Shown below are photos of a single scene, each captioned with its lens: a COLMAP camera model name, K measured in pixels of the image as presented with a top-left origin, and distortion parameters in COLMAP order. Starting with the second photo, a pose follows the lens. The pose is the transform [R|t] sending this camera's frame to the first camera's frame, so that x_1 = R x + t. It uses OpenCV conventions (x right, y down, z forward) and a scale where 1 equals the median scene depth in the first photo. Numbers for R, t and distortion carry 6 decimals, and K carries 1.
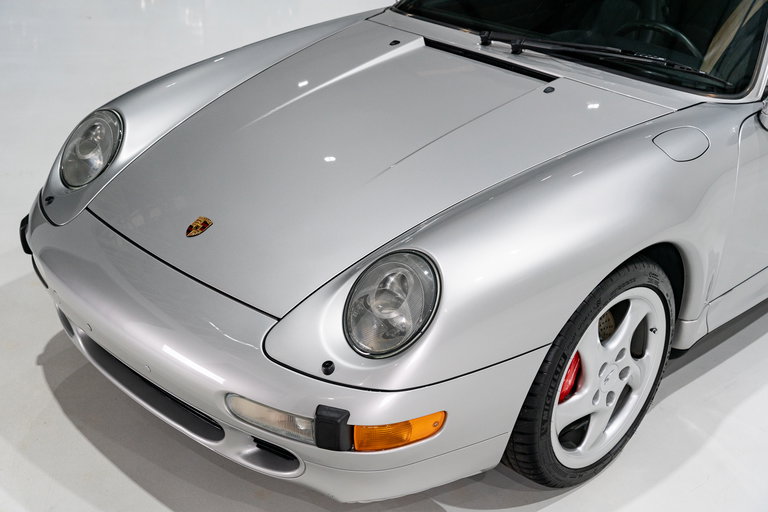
lens RADIAL K [[1089.8, 0, 385.1], [0, 1089.8, 259.3], [0, 0, 1]] dist [0.022284, 0.000000]
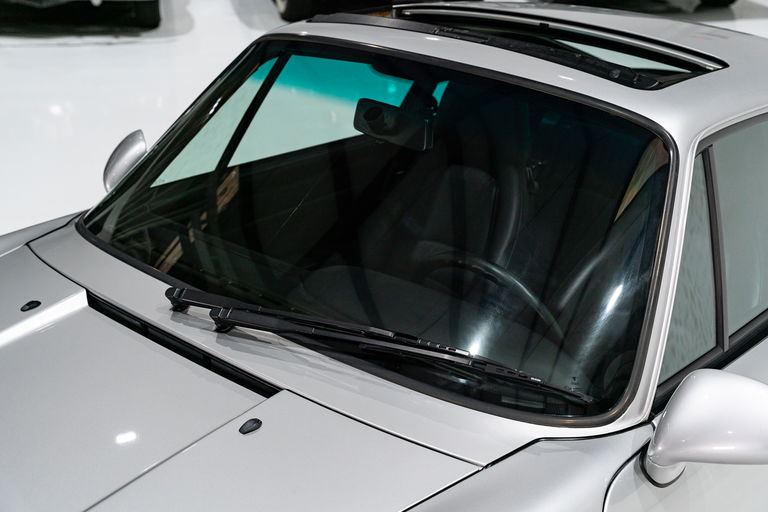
lens RADIAL K [[1124.5, 0, 382.4], [0, 1124.5, 259.6], [0, 0, 1]] dist [0.036493, 0.000000]
pose [[0.998932, -0.040306, 0.022598, 0.221072], [0.041683, 0.997066, -0.064199, -0.213445], [-0.019944, 0.065072, 0.997681, 0.478465]]
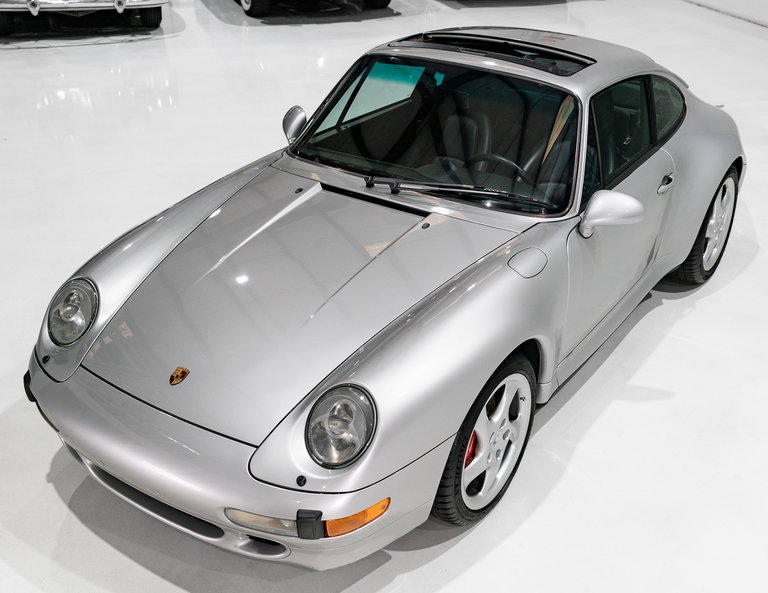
lens RADIAL K [[932.4, 0, 405.8], [0, 932.4, 316.5], [0, 0, 1]] dist [0.006343, 0.000000]
pose [[0.981156, -0.125908, 0.146563, -0.056611], [0.116378, 0.990598, 0.071914, -0.140505], [-0.154239, -0.053502, 0.986584, -0.125649]]
